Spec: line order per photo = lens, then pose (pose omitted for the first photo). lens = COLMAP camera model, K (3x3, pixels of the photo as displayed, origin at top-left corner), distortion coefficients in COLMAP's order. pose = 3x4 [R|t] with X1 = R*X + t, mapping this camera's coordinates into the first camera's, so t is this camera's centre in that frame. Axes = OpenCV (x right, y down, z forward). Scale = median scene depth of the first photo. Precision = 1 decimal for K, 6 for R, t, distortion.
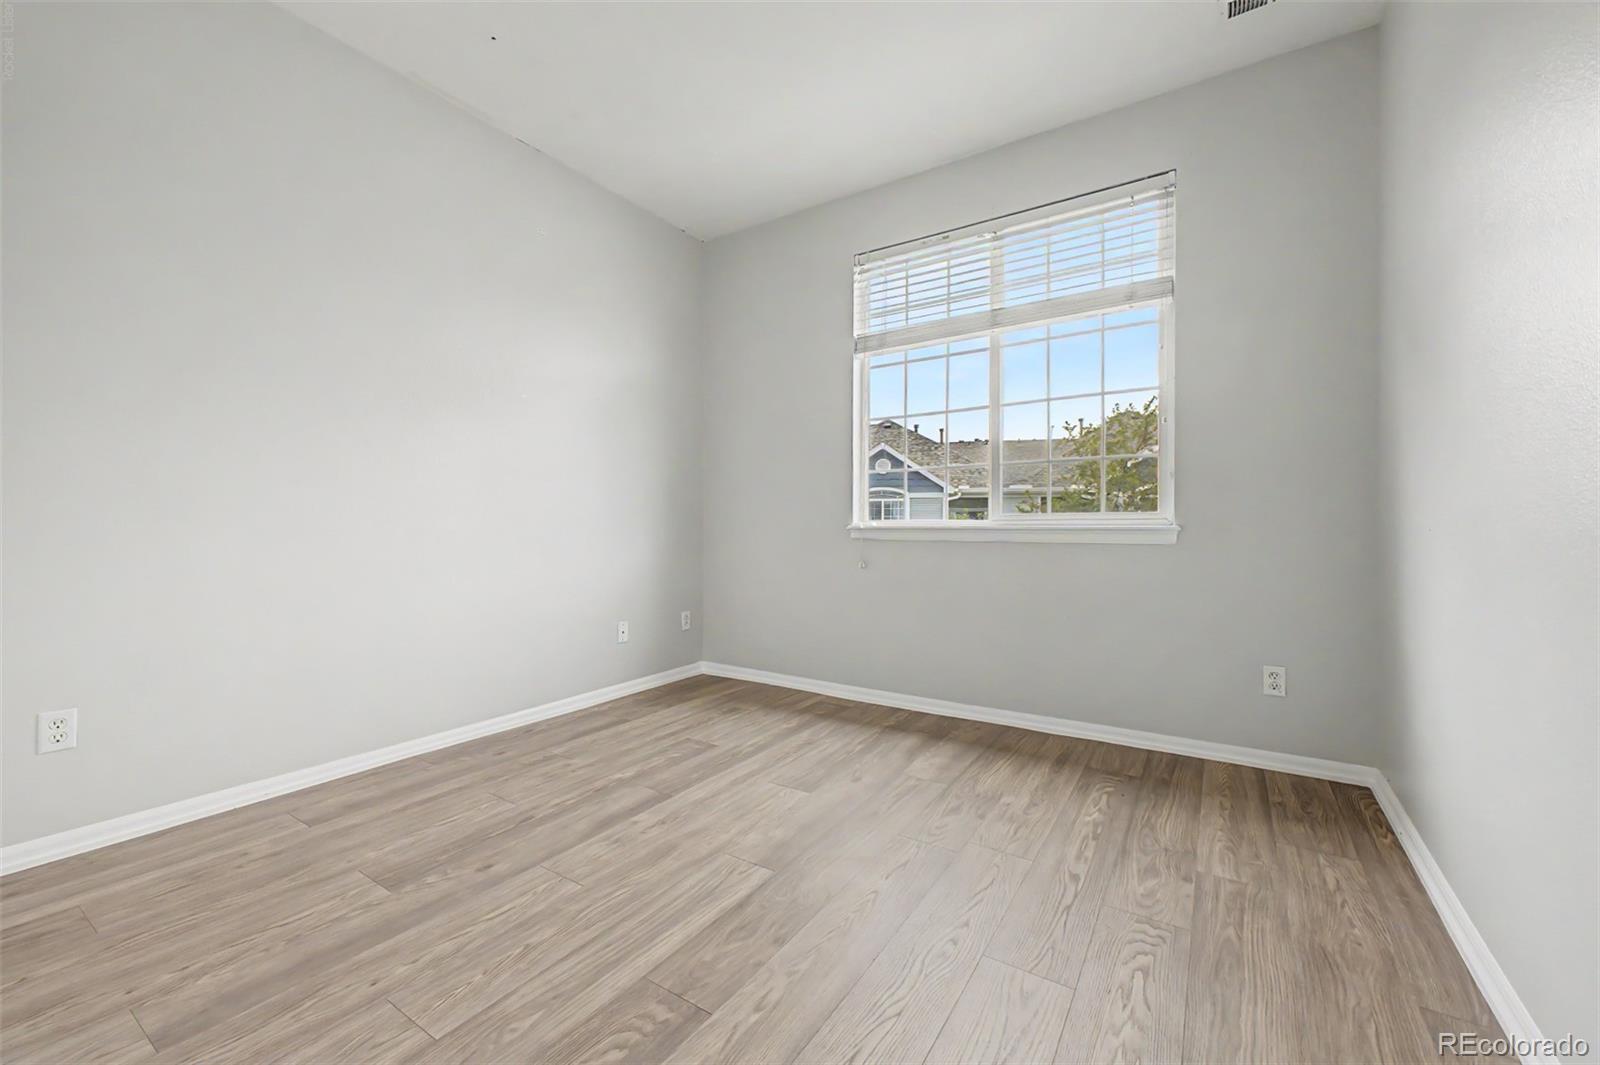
lens RADIAL K [[641.0, 0, 794.5], [0, 641.0, 527.8], [0, 0, 1]] dist [0.006557, -0.001392]
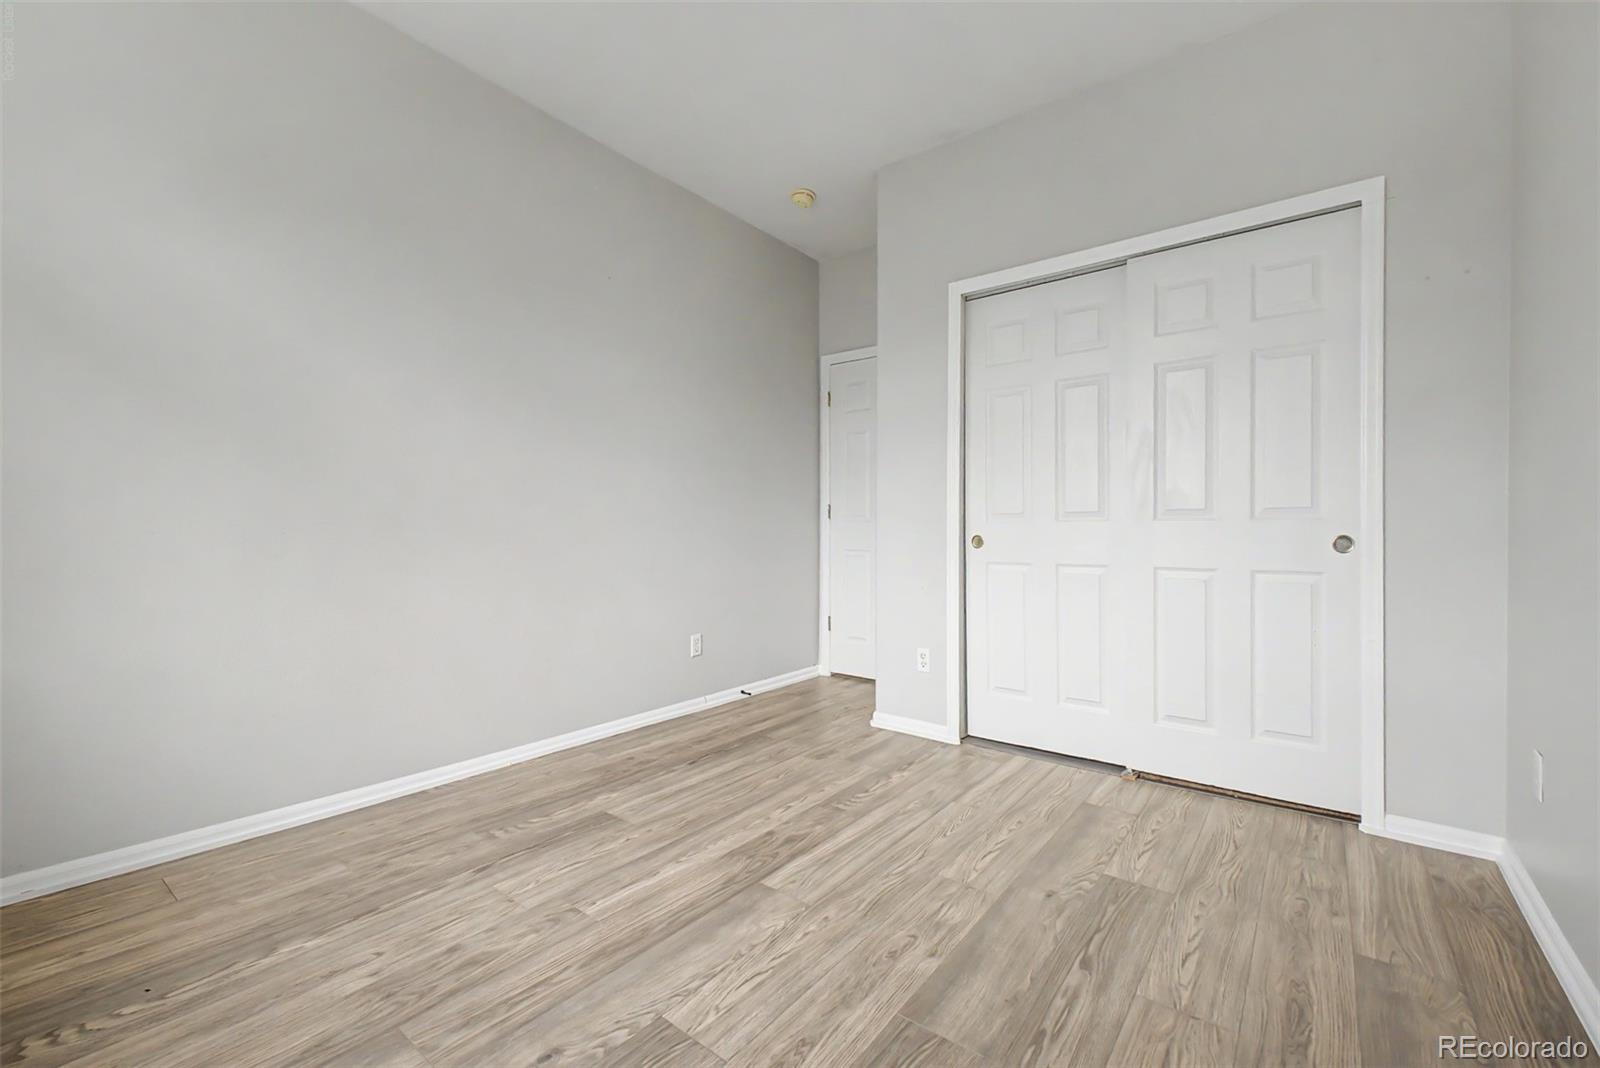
lens RADIAL K [[641.0, 0, 793.1], [0, 641.0, 538.7], [0, 0, 1]] dist [0.006557, -0.001392]
pose [[-0.992255, -0.013909, 0.123436, -0.194722], [-0.011605, 0.999745, 0.019366, -0.029414], [-0.123674, 0.017784, -0.992164, 1.931036]]
